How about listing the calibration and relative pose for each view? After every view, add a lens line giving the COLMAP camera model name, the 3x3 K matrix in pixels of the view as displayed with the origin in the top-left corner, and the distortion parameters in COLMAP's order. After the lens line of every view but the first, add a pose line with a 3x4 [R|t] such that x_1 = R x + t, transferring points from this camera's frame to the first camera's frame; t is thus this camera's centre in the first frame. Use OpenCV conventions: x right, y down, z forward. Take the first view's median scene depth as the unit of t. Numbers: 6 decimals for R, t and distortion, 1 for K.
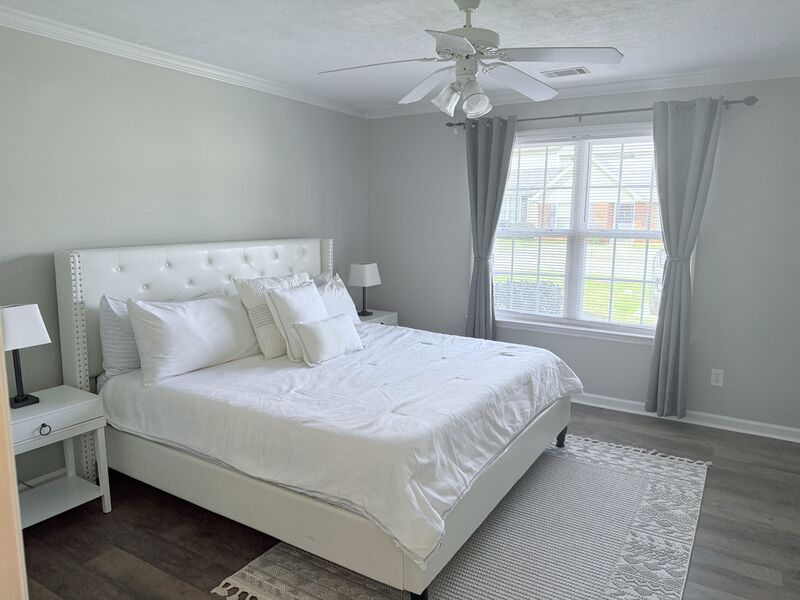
lens RADIAL K [[566.5, 0, 393.4], [0, 566.5, 299.2], [0, 0, 1]] dist [0.059740, -0.071417]
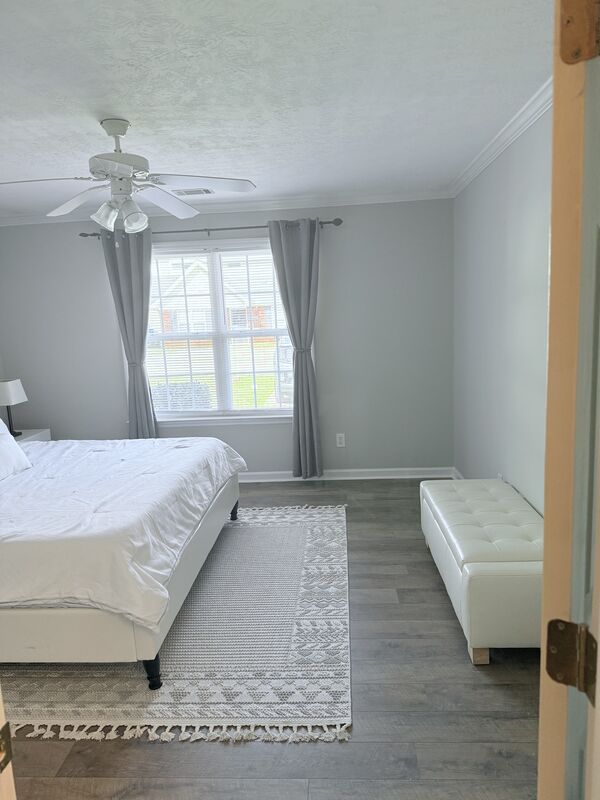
lens RADIAL K [[566.5, 0, 301.3], [0, 566.5, 401.7], [0, 0, 1]] dist [0.059740, -0.071417]
pose [[0.880044, -0.121999, 0.458955, -0.097638], [0.125951, 0.991790, 0.022128, 0.017257], [-0.457886, 0.038332, 0.888184, -0.094656]]
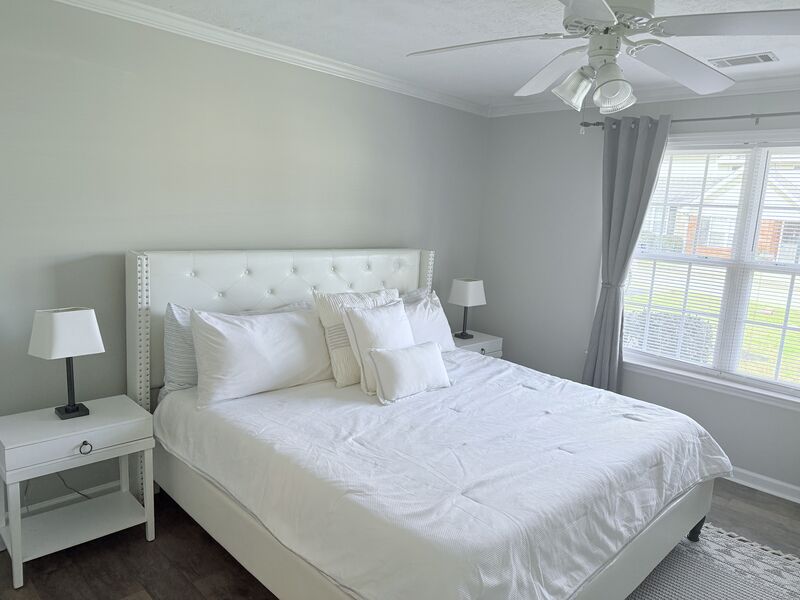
lens RADIAL K [[566.5, 0, 391.3], [0, 566.5, 301.3], [0, 0, 1]] dist [0.059740, -0.071417]
pose [[0.972883, 0.084446, -0.215329, 0.037744], [-0.083900, 0.996406, 0.011691, -0.047901], [0.215543, 0.006692, 0.976472, 0.171544]]
